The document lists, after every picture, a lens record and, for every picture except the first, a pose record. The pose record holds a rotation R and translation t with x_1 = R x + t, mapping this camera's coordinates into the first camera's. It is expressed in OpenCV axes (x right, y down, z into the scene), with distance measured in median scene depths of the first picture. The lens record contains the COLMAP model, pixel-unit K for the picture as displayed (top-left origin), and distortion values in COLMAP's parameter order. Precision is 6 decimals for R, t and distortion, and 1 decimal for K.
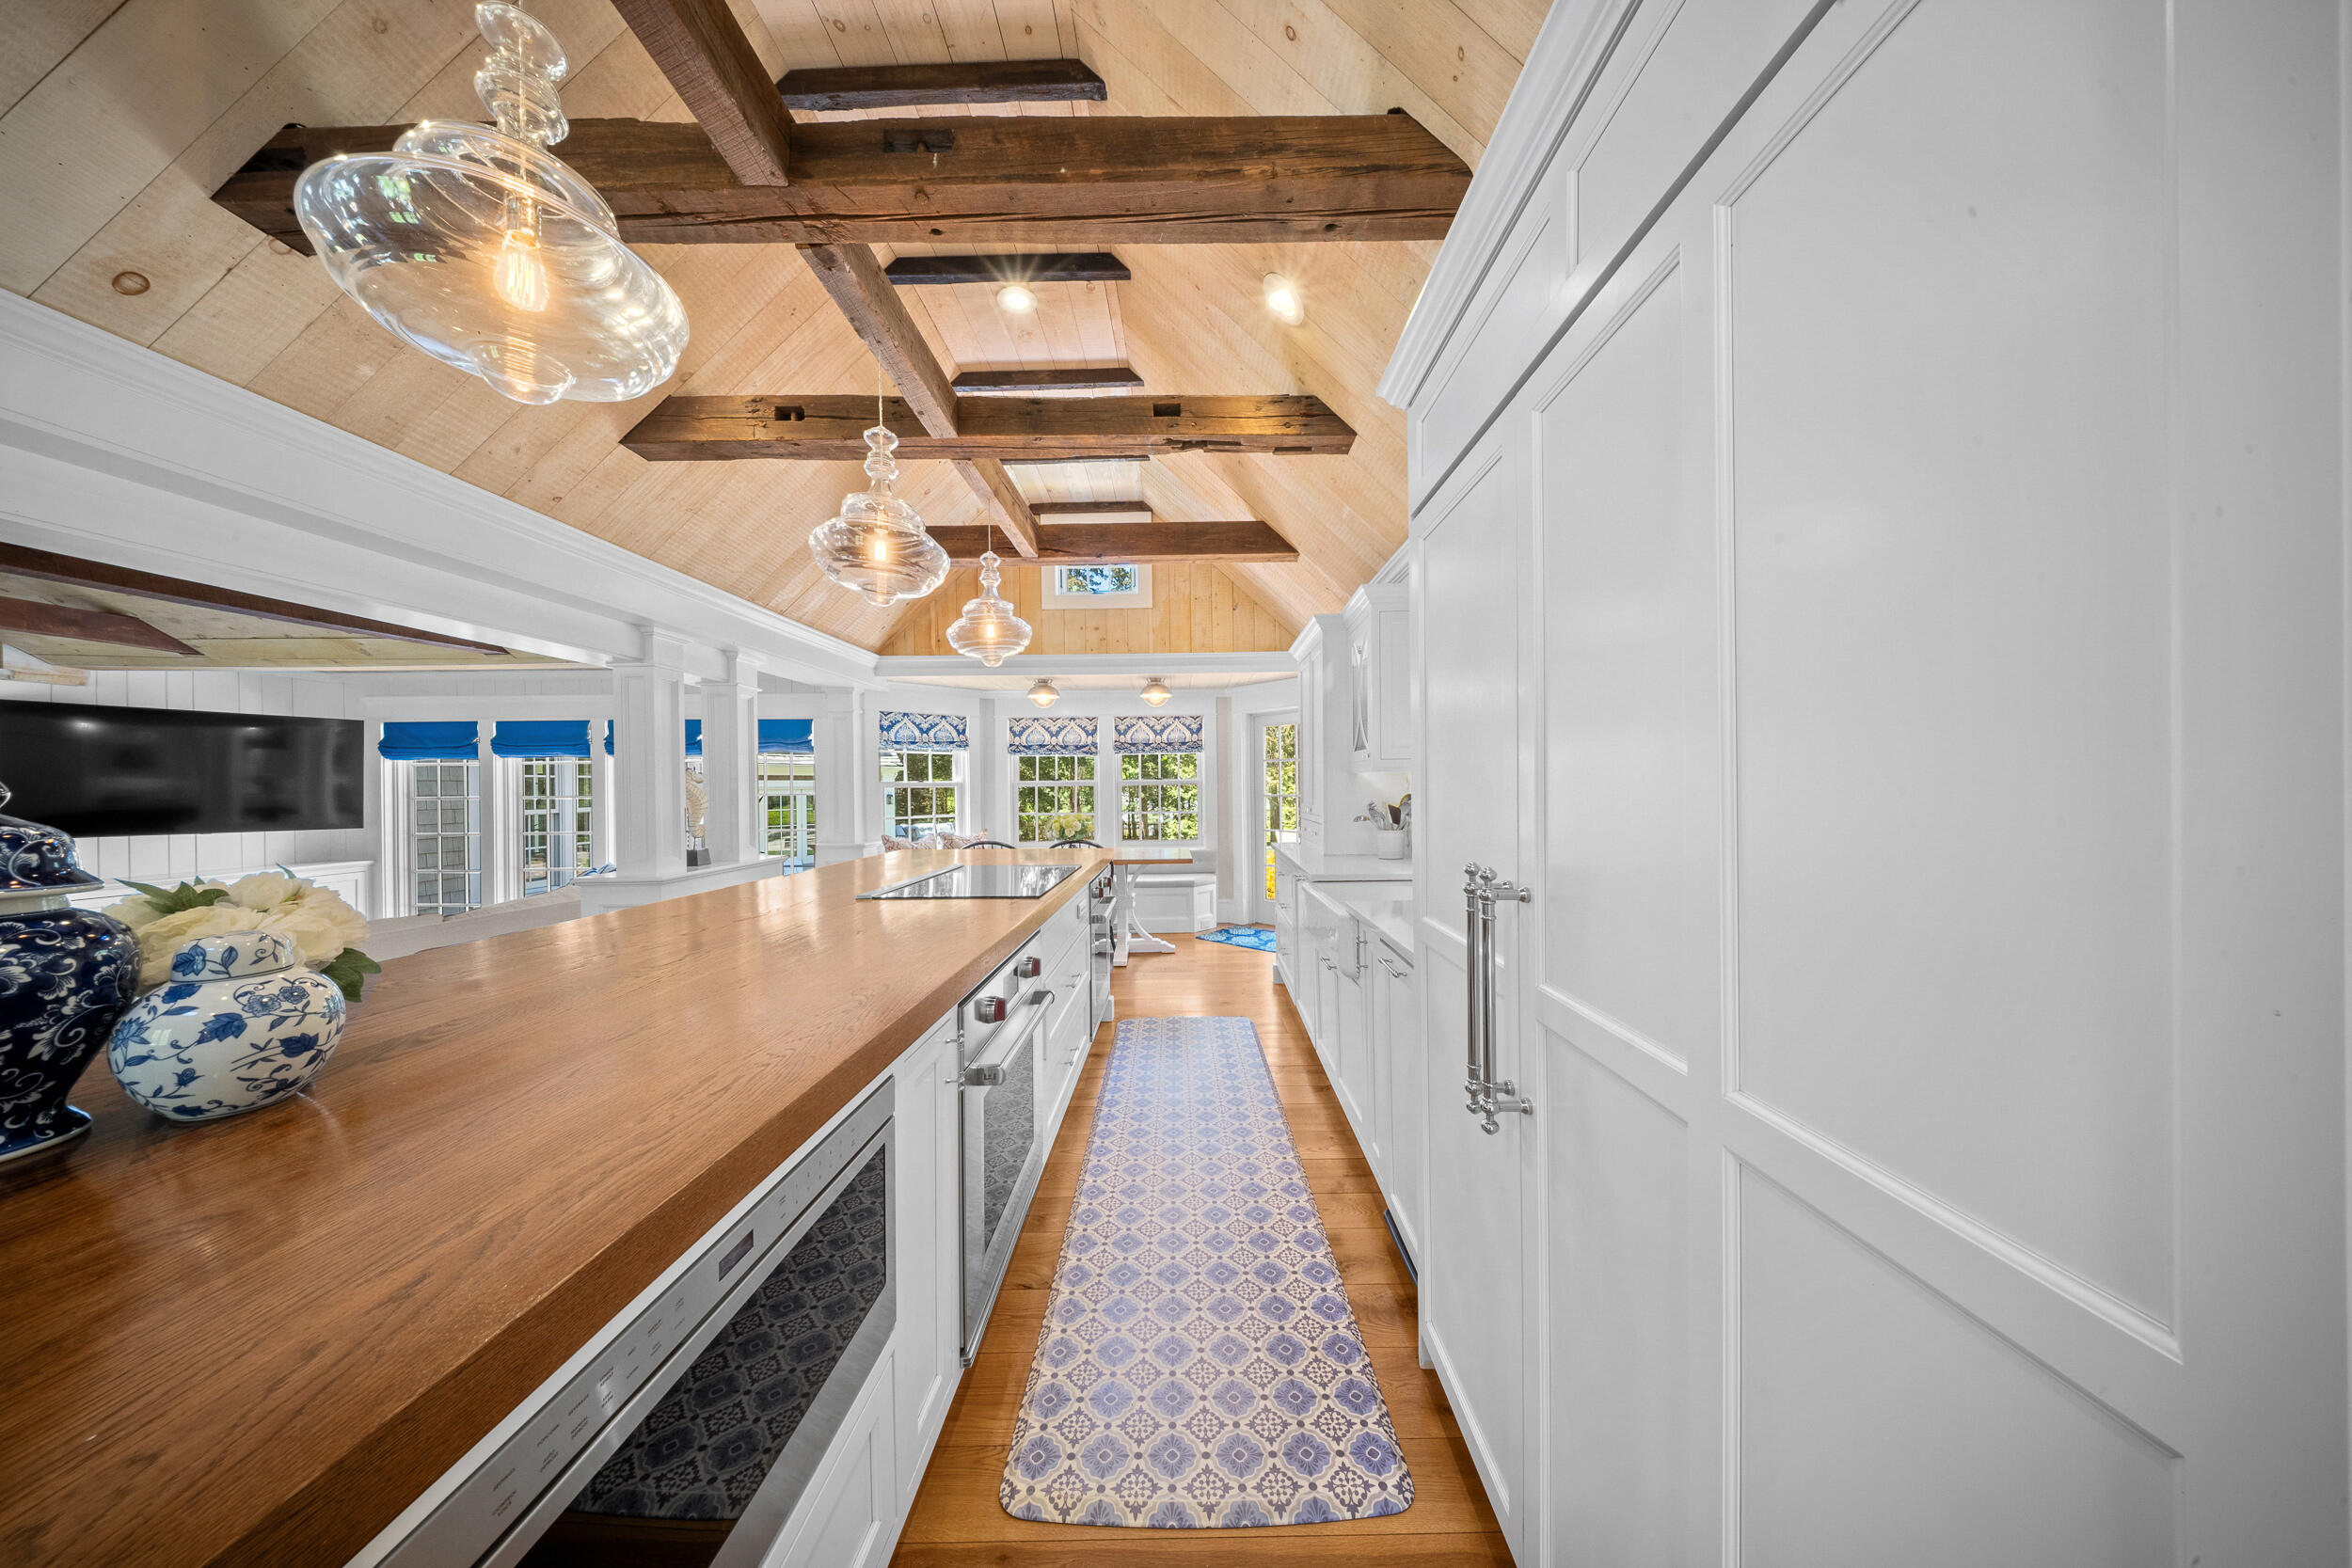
lens RADIAL K [[695.1, 0, 1174.3], [0, 695.1, 778.5], [0, 0, 1]] dist [-0.004907, -0.000355]
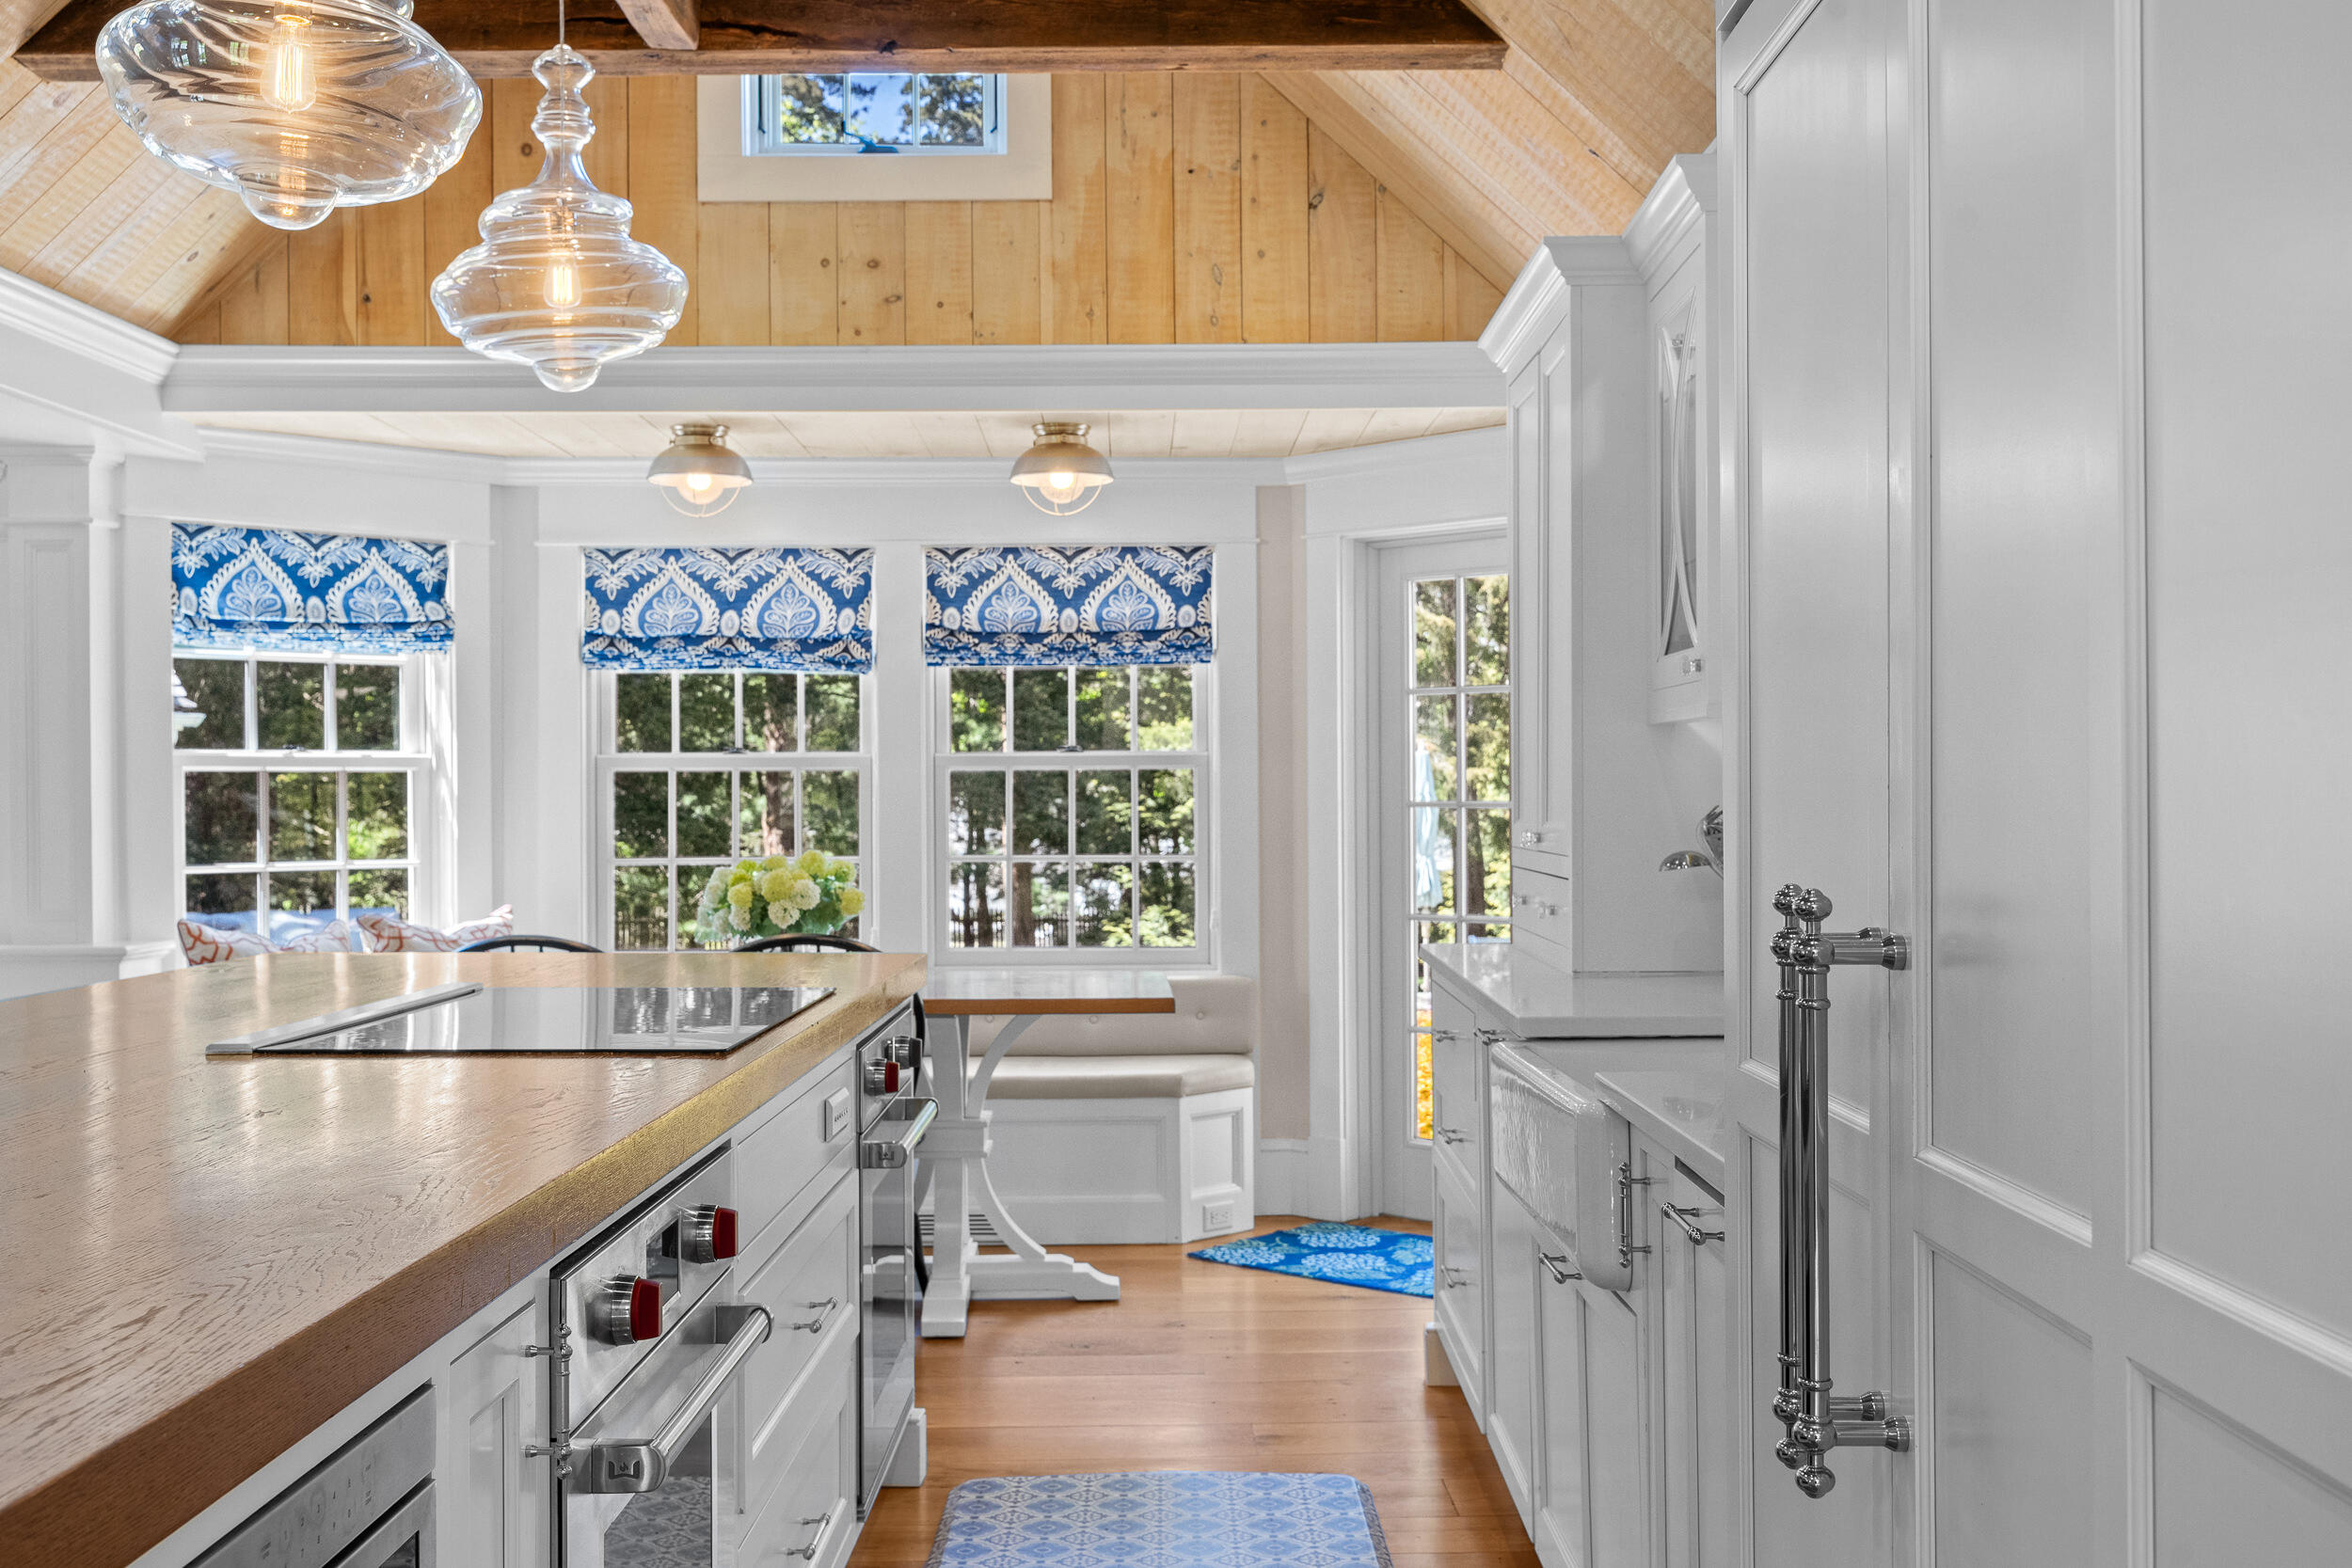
lens RADIAL K [[2427.7, 0, 1178.7], [0, 2427.7, 786.4], [0, 0, 1]] dist [-0.007264, 0.000000]
pose [[0.999757, 0.004509, 0.021556, 0.003713], [-0.004688, 0.999955, 0.008261, 0.010413], [-0.021518, -0.008360, 0.999734, -0.102565]]
